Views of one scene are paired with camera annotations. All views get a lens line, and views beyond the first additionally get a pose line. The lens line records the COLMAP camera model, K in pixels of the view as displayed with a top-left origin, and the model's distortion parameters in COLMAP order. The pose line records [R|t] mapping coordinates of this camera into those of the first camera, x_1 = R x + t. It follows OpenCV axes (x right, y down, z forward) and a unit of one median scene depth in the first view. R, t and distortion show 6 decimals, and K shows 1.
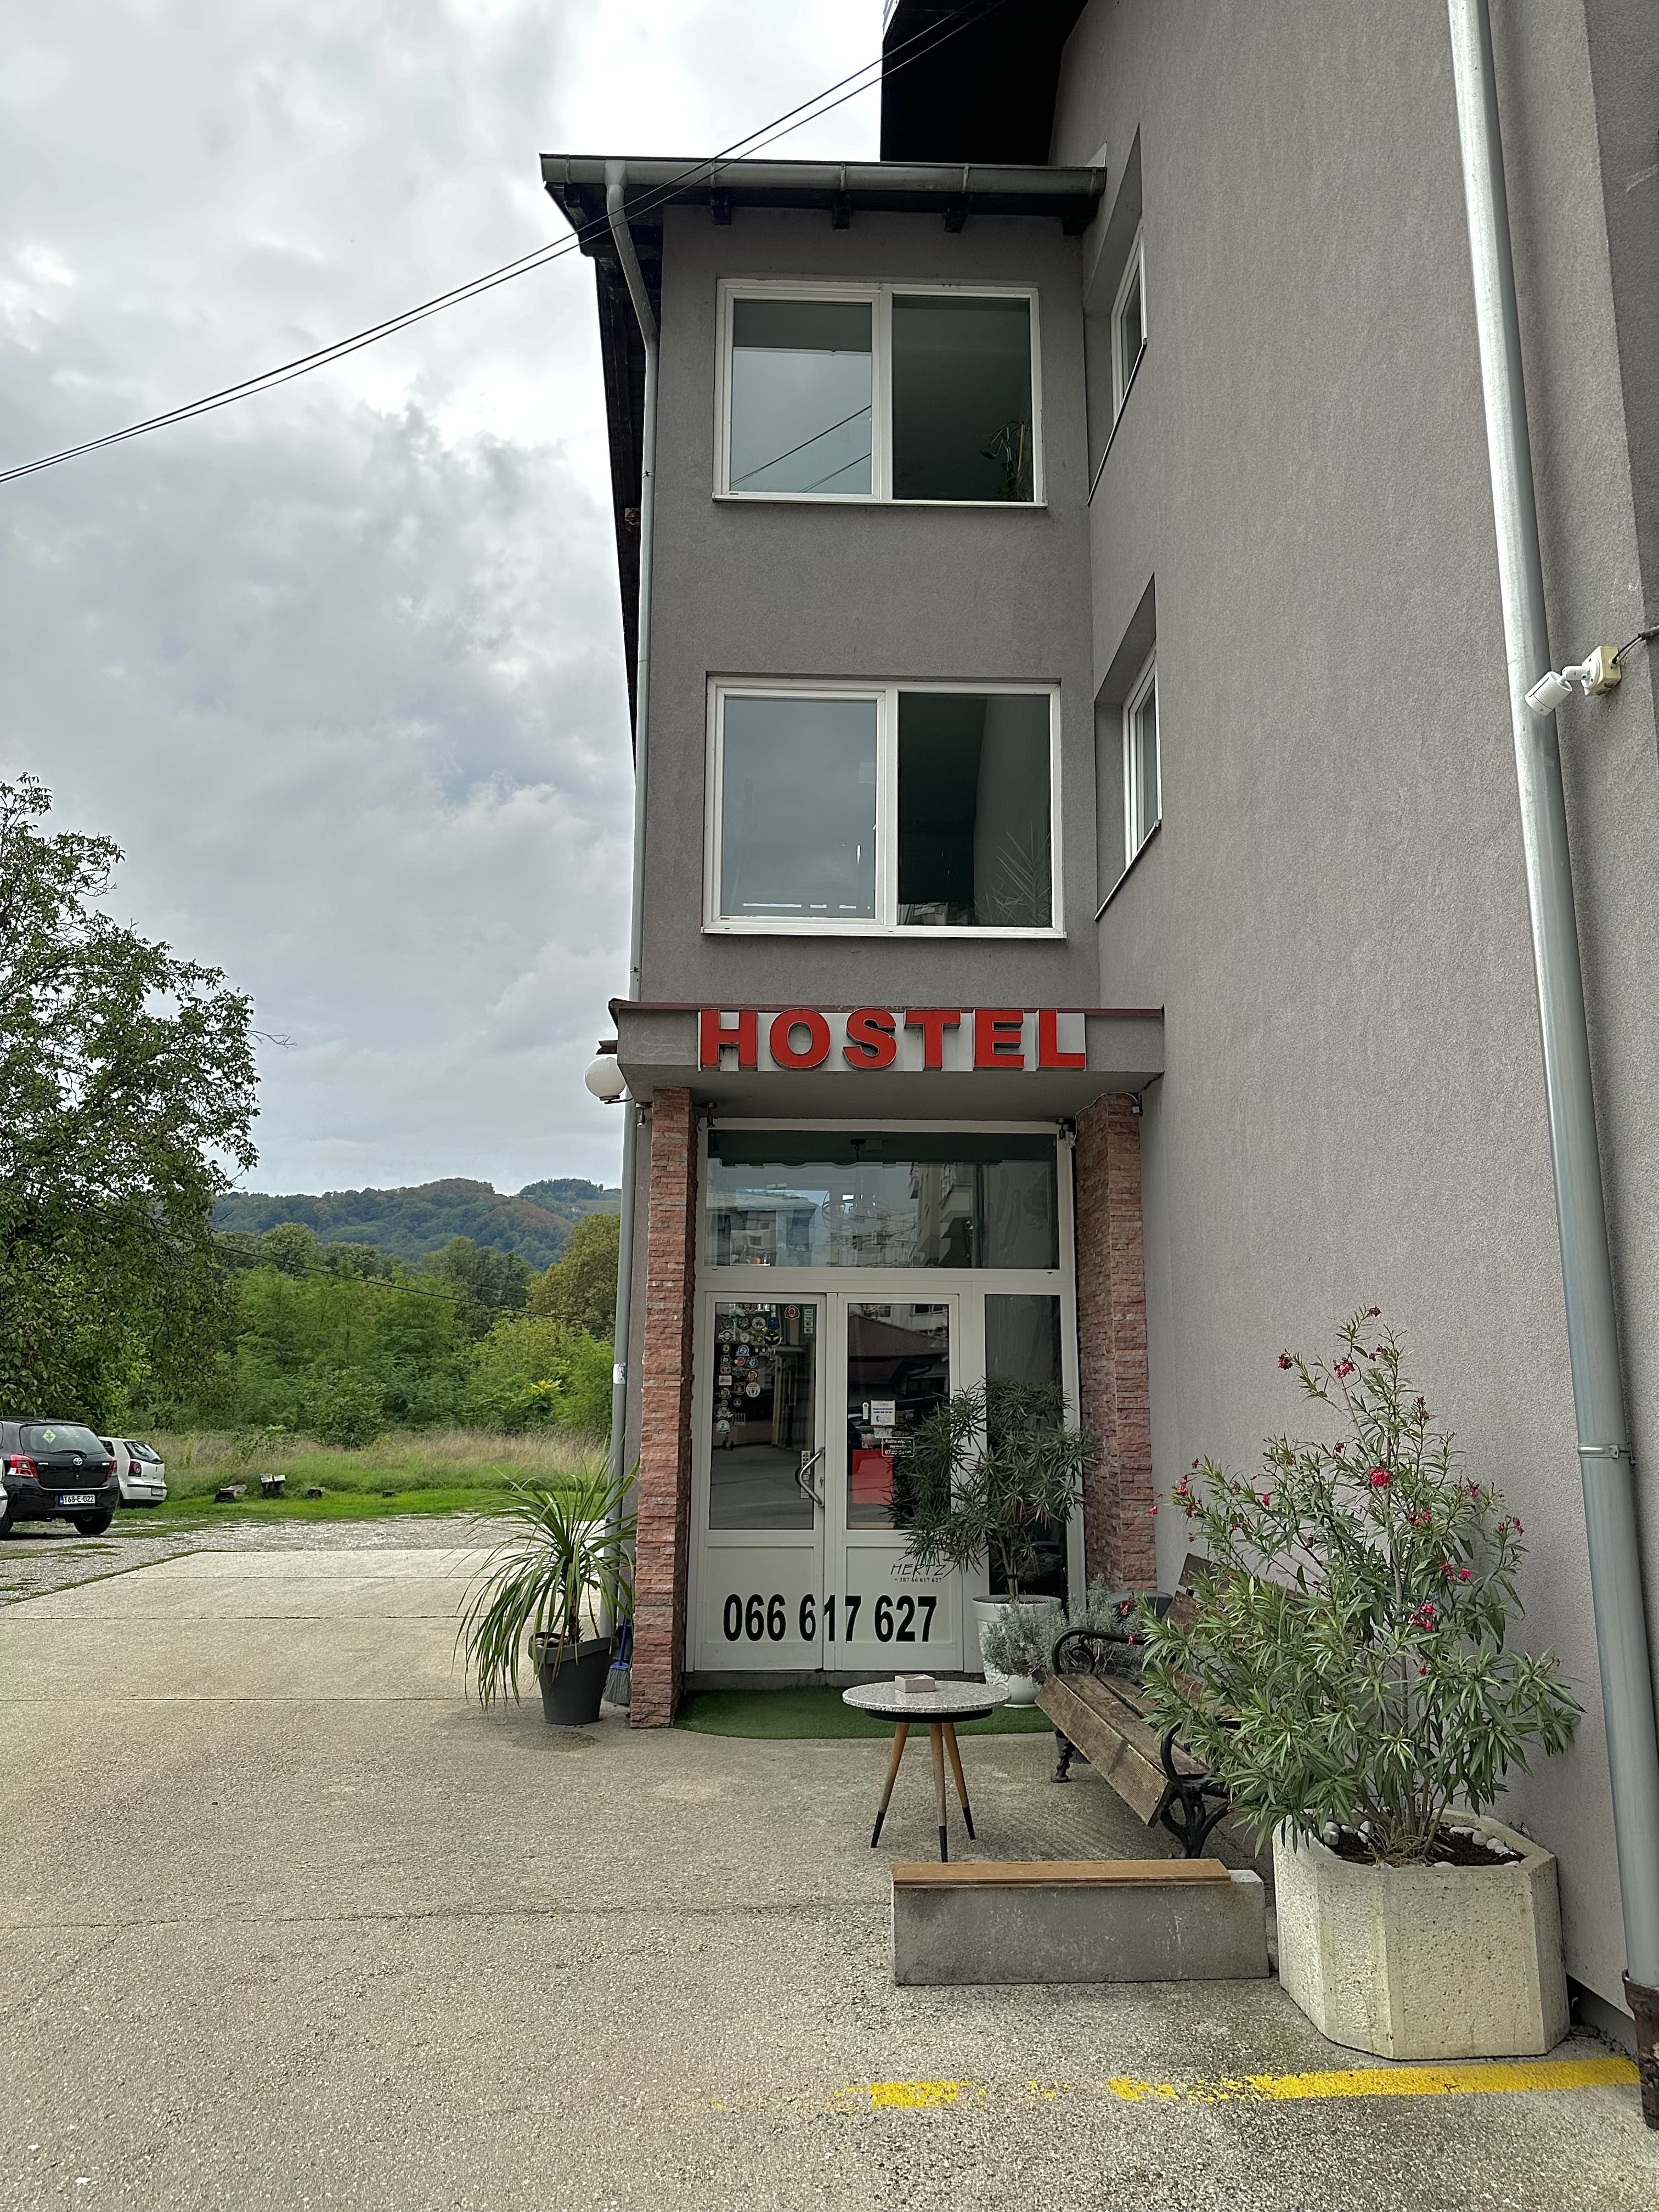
lens RADIAL K [[1557.0, 0, 831.9], [0, 1557.0, 1114.7], [0, 0, 1]] dist [0.049209, -0.043975]
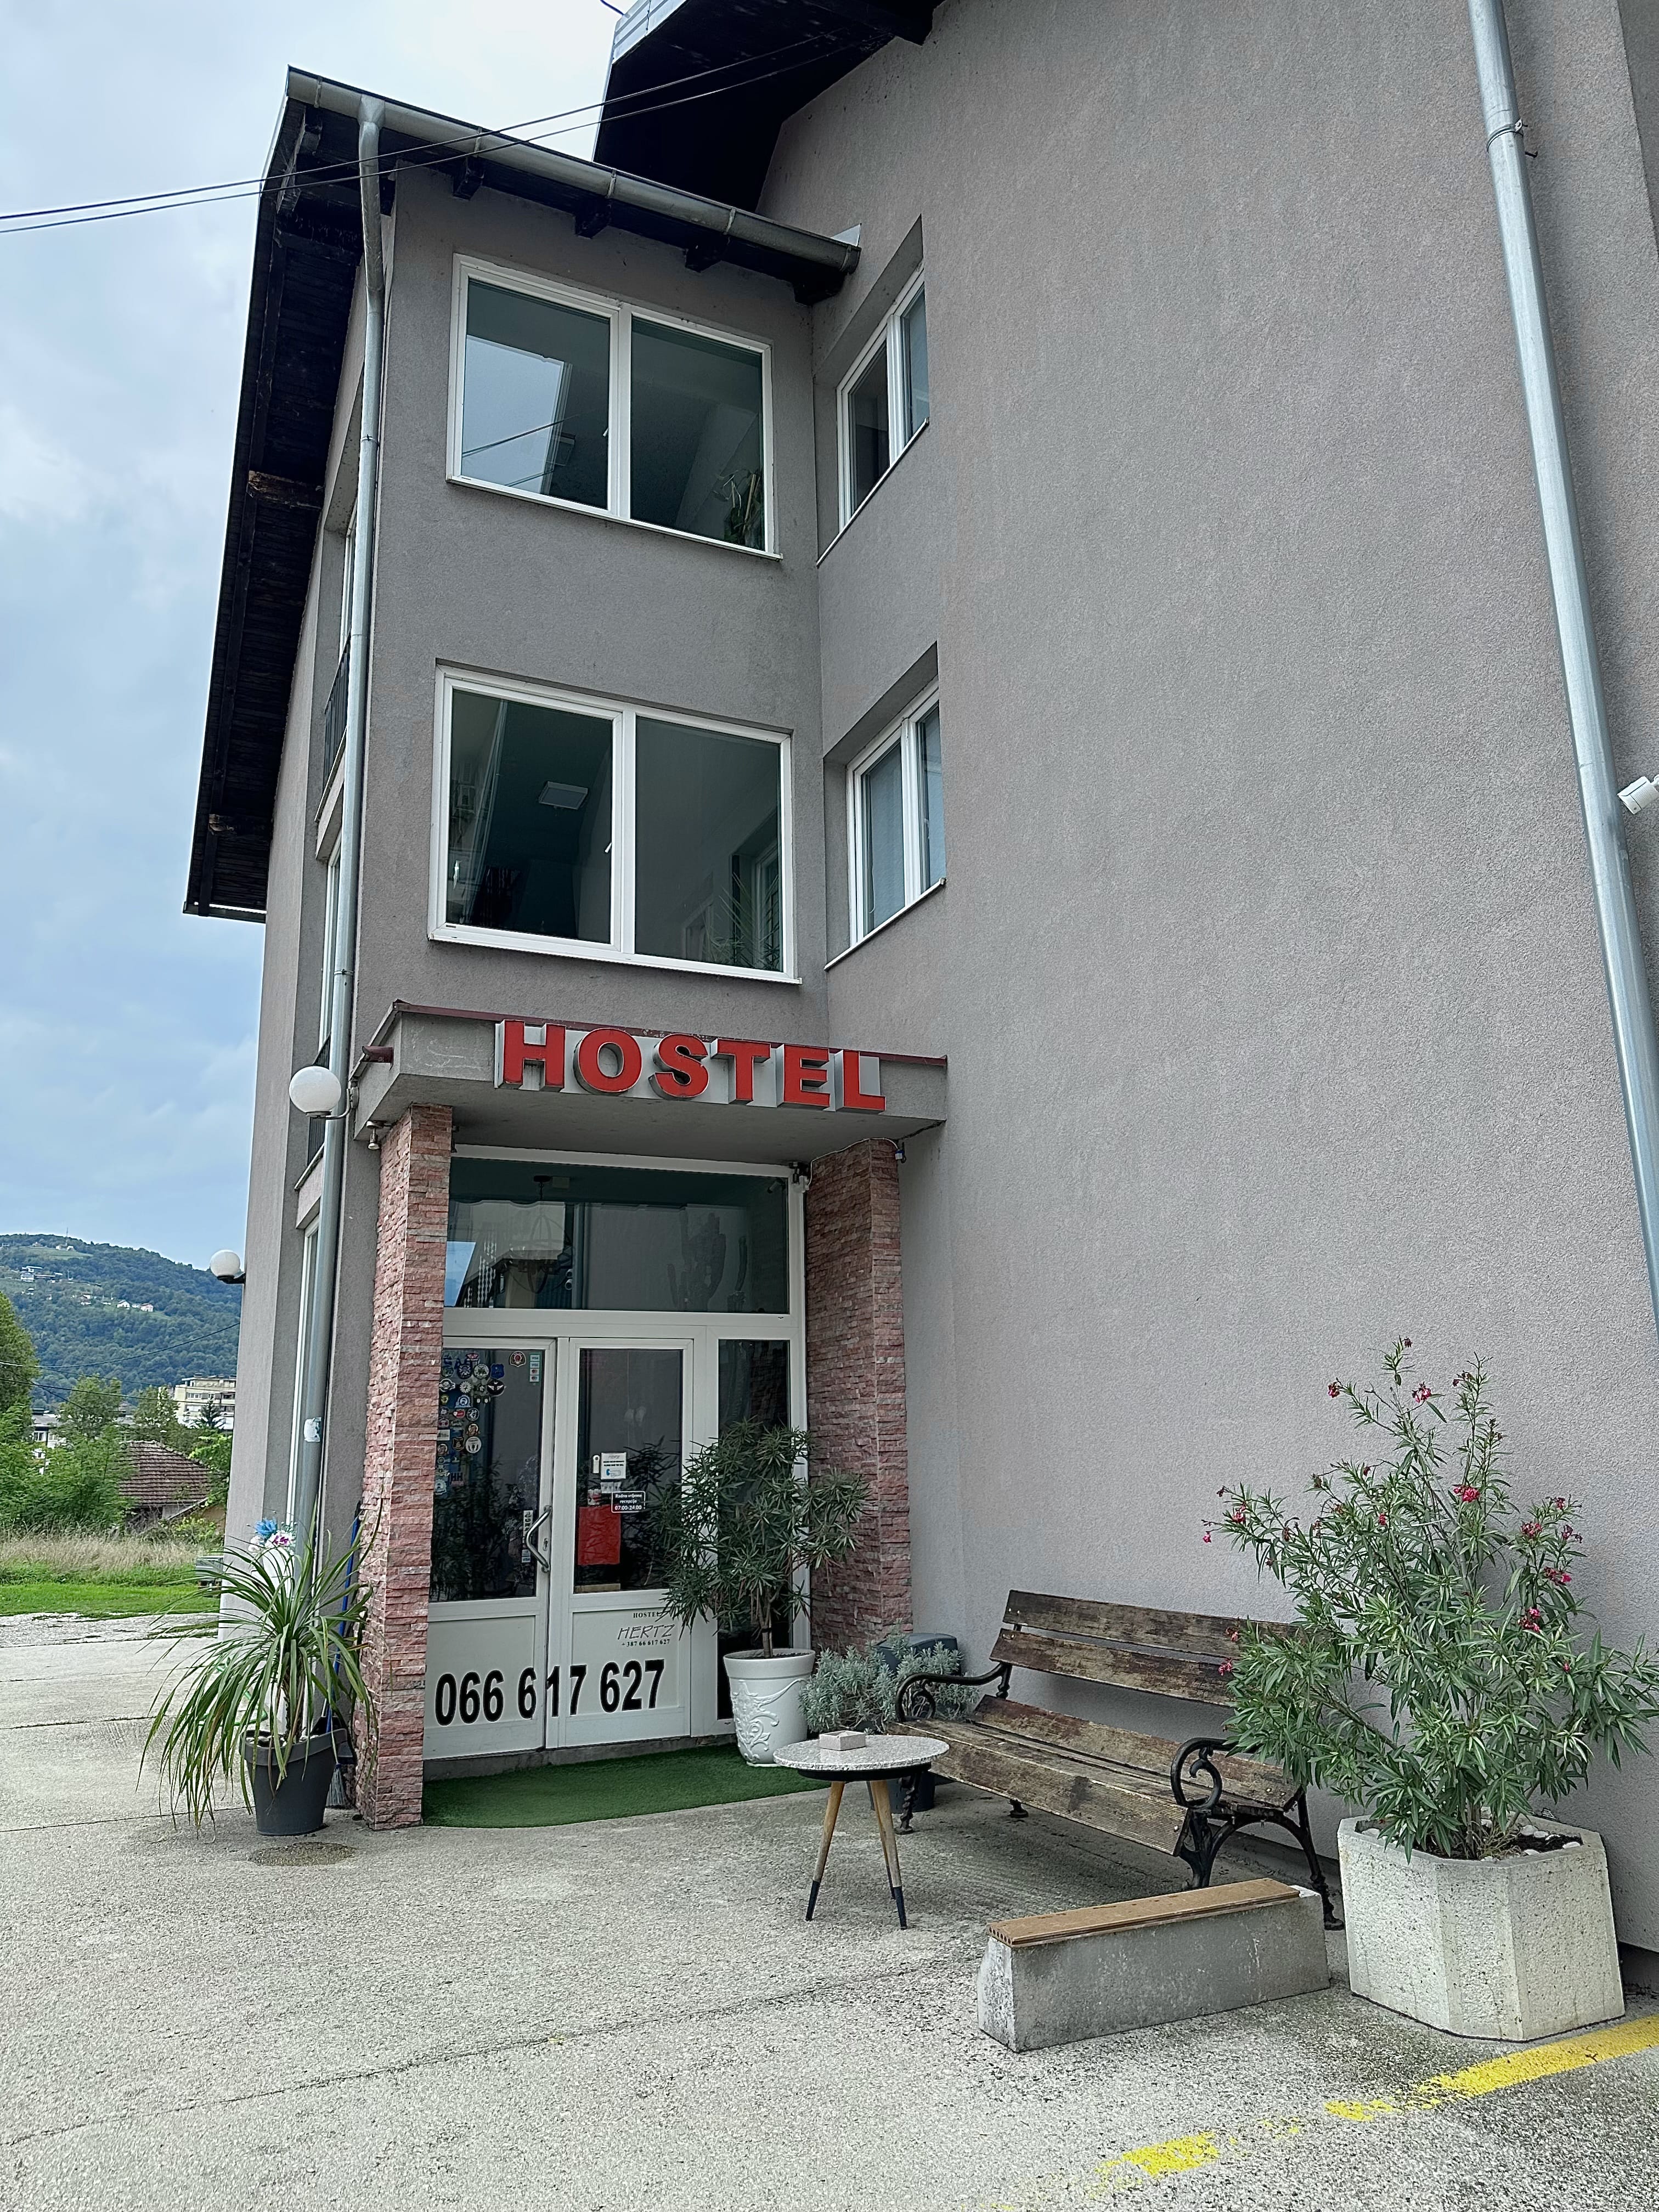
lens RADIAL K [[1557.0, 0, 850.9], [0, 1557.0, 1113.8], [0, 0, 1]] dist [0.049209, -0.043975]
pose [[0.926888, 0.059988, 0.370513, -0.221093], [-0.045323, 0.997810, -0.048169, 0.020335], [-0.372591, 0.027855, 0.927577, 0.072506]]
